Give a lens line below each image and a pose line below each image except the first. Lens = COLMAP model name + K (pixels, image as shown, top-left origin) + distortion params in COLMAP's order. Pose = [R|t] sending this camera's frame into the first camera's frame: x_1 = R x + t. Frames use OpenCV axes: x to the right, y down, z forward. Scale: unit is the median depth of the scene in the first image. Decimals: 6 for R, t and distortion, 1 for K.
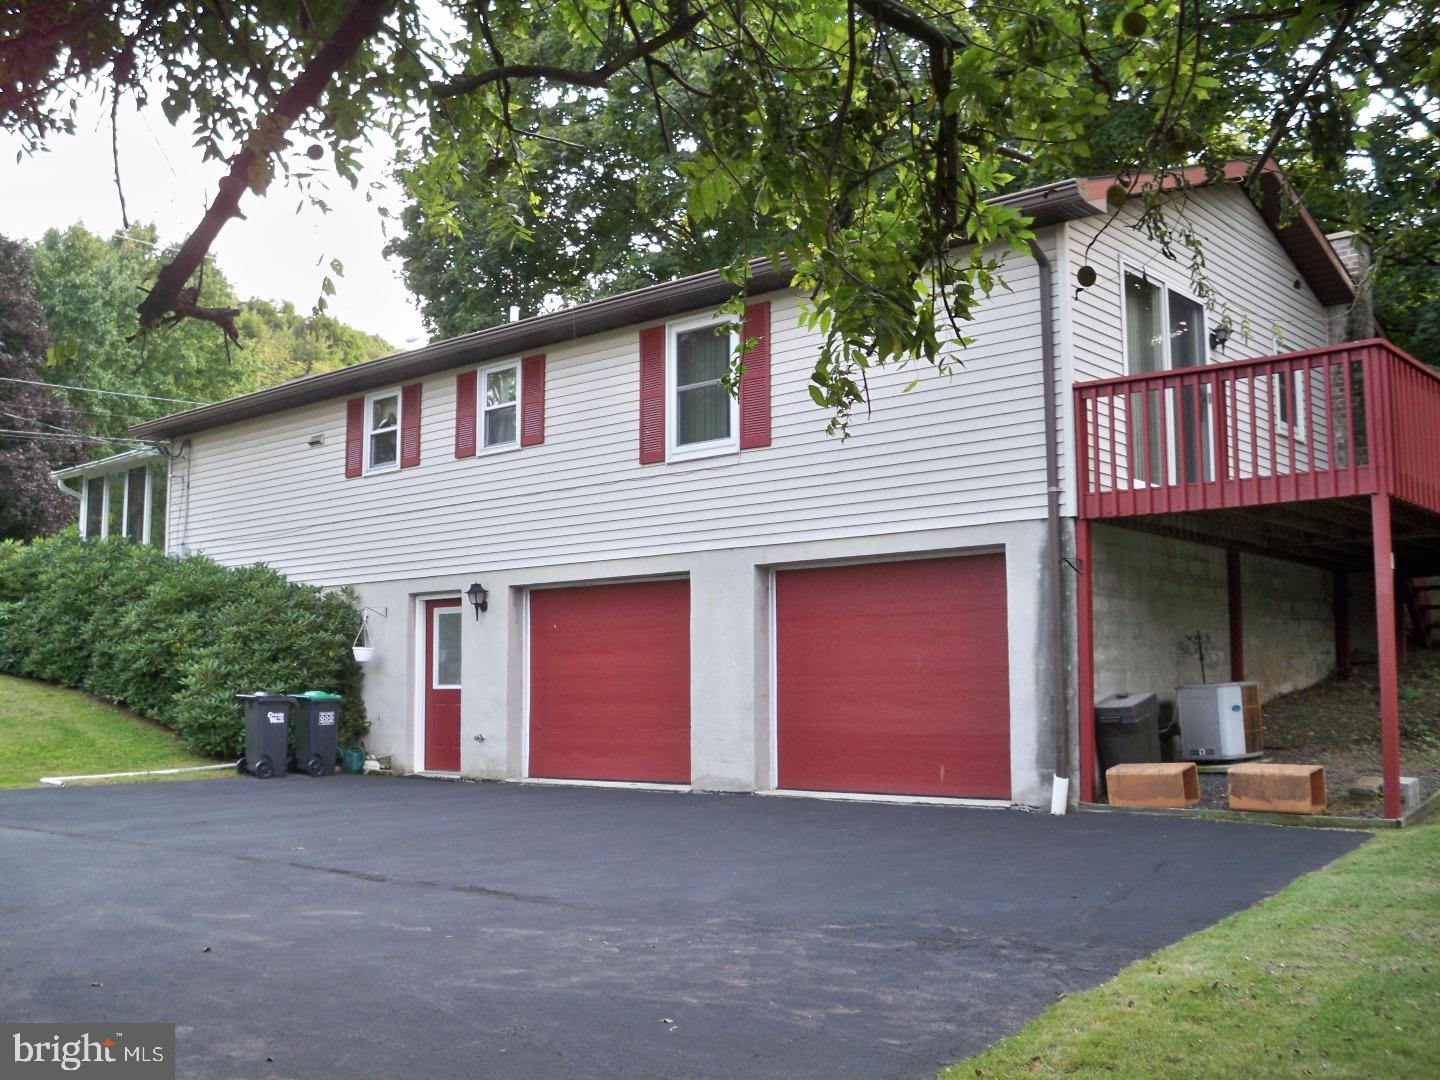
lens RADIAL K [[1489.5, 0, 688.8], [0, 1489.5, 544.8], [0, 0, 1]] dist [-0.155116, 0.125732]
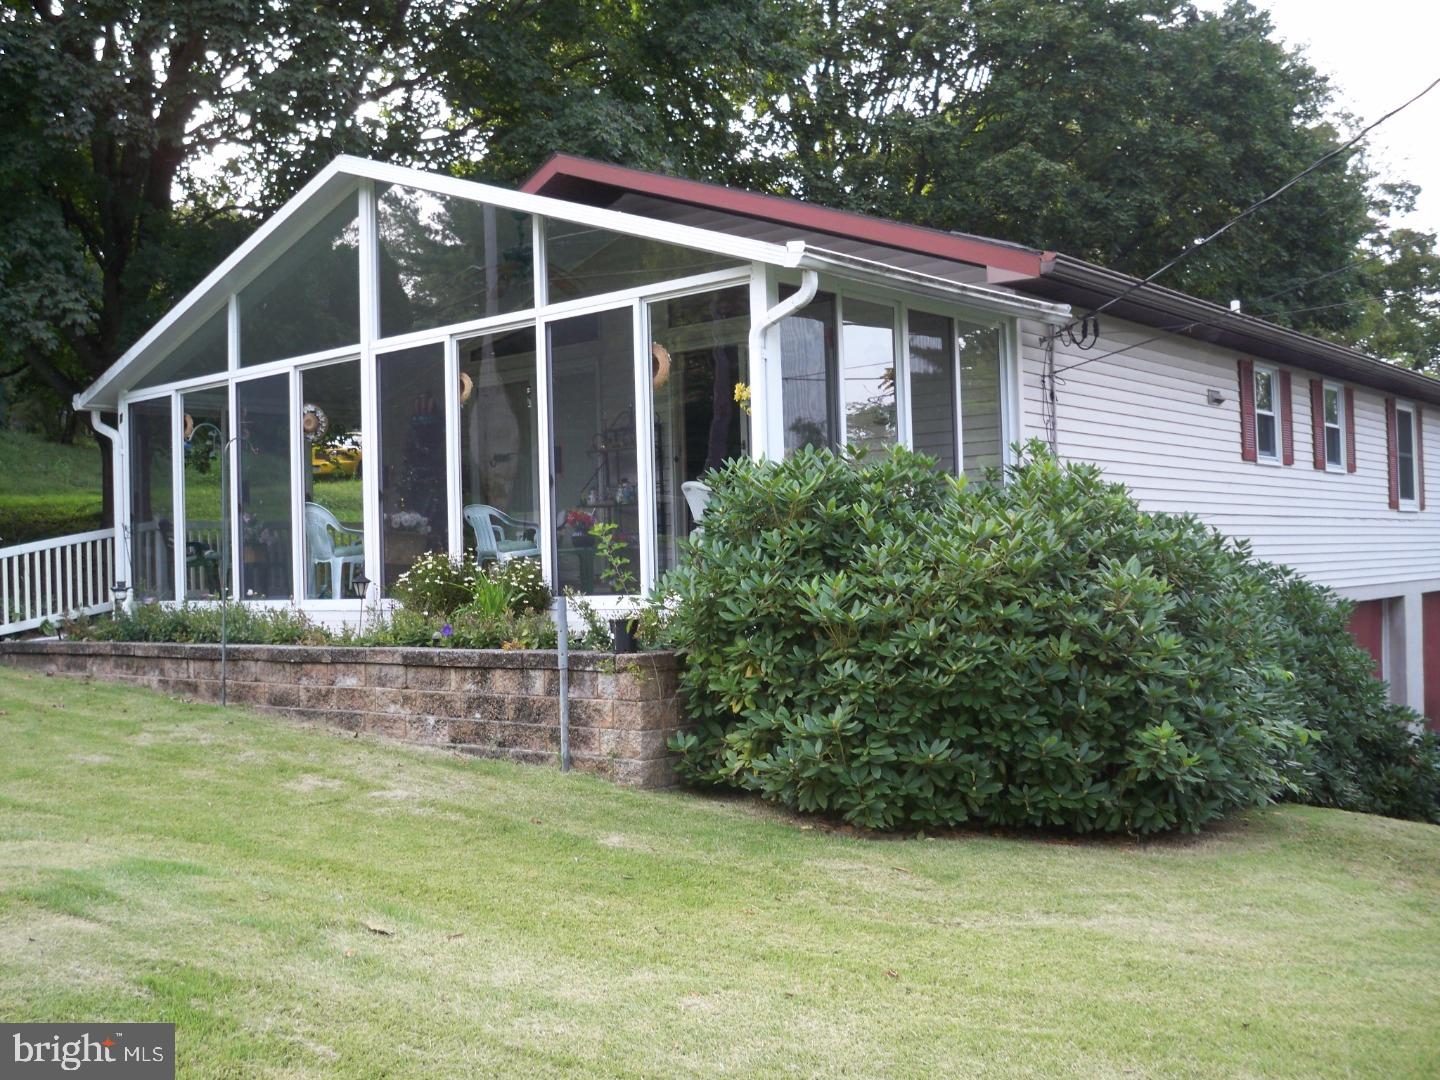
lens RADIAL K [[1489.5, 0, 688.8], [0, 1489.5, 544.8], [0, 0, 1]] dist [-0.155116, 0.125732]
pose [[-0.019379, 0.015221, 0.999696, -1.153486], [-0.084967, 0.996242, -0.016815, 0.044059], [-0.996195, -0.085267, -0.018012, 1.503105]]
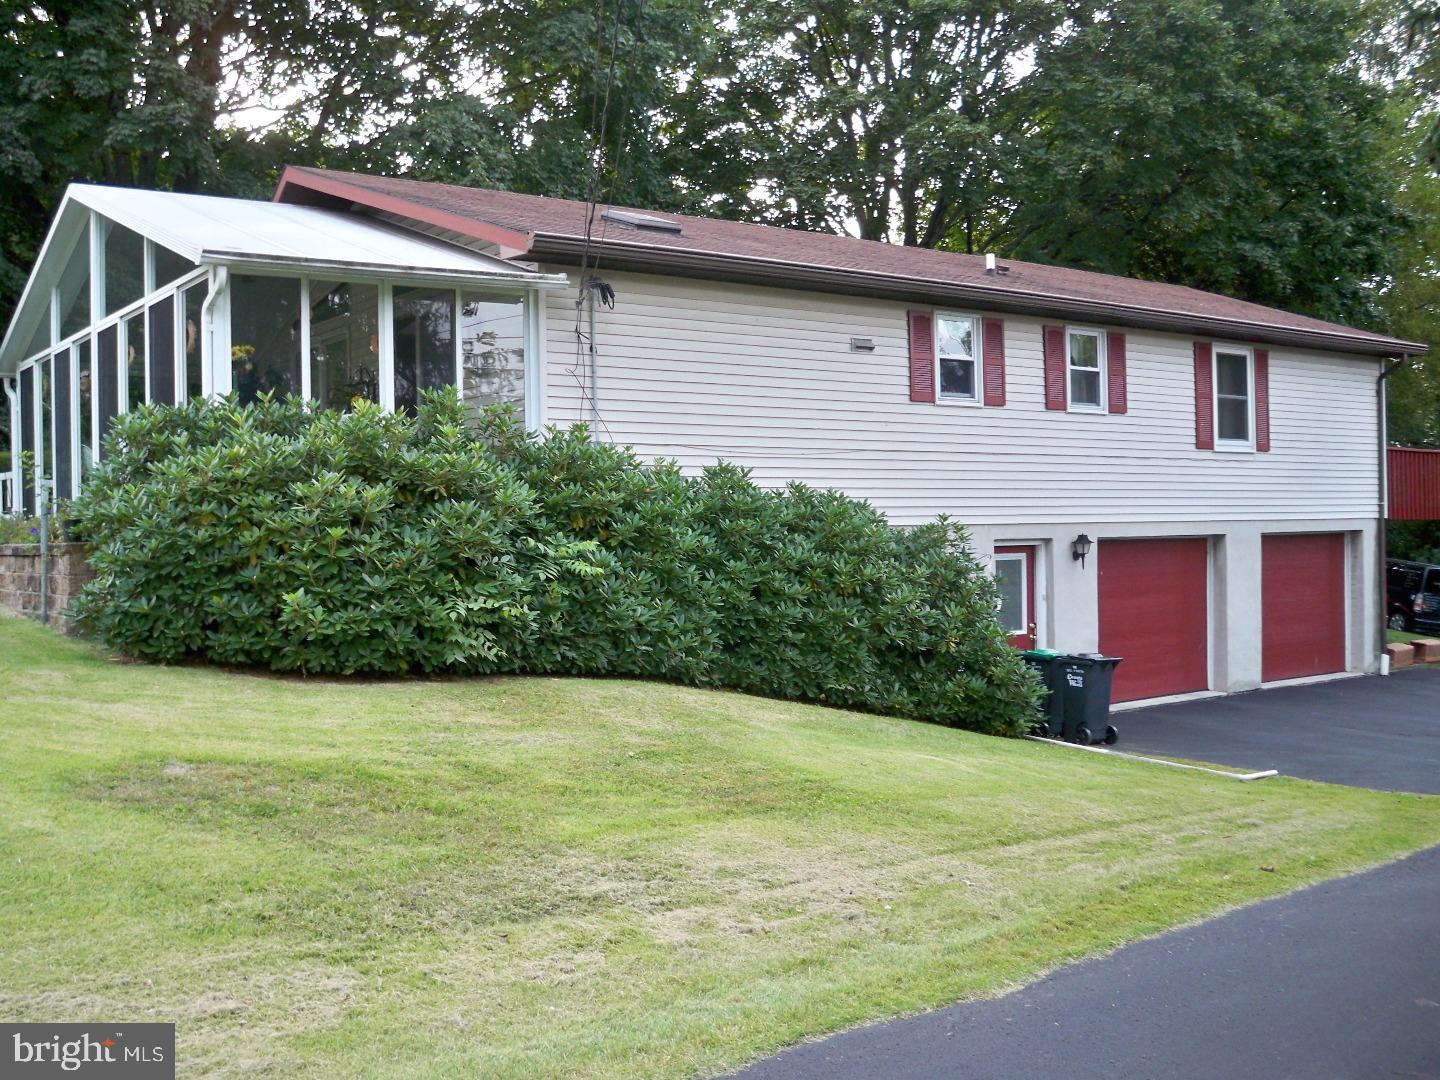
lens RADIAL K [[1489.5, 0, 688.8], [0, 1489.5, 544.8], [0, 0, 1]] dist [-0.155116, 0.125732]
pose [[0.213137, -0.011807, 0.976951, -1.273978], [-0.089724, 0.995465, 0.031605, 0.026430], [-0.972894, -0.094392, 0.211111, 1.078525]]
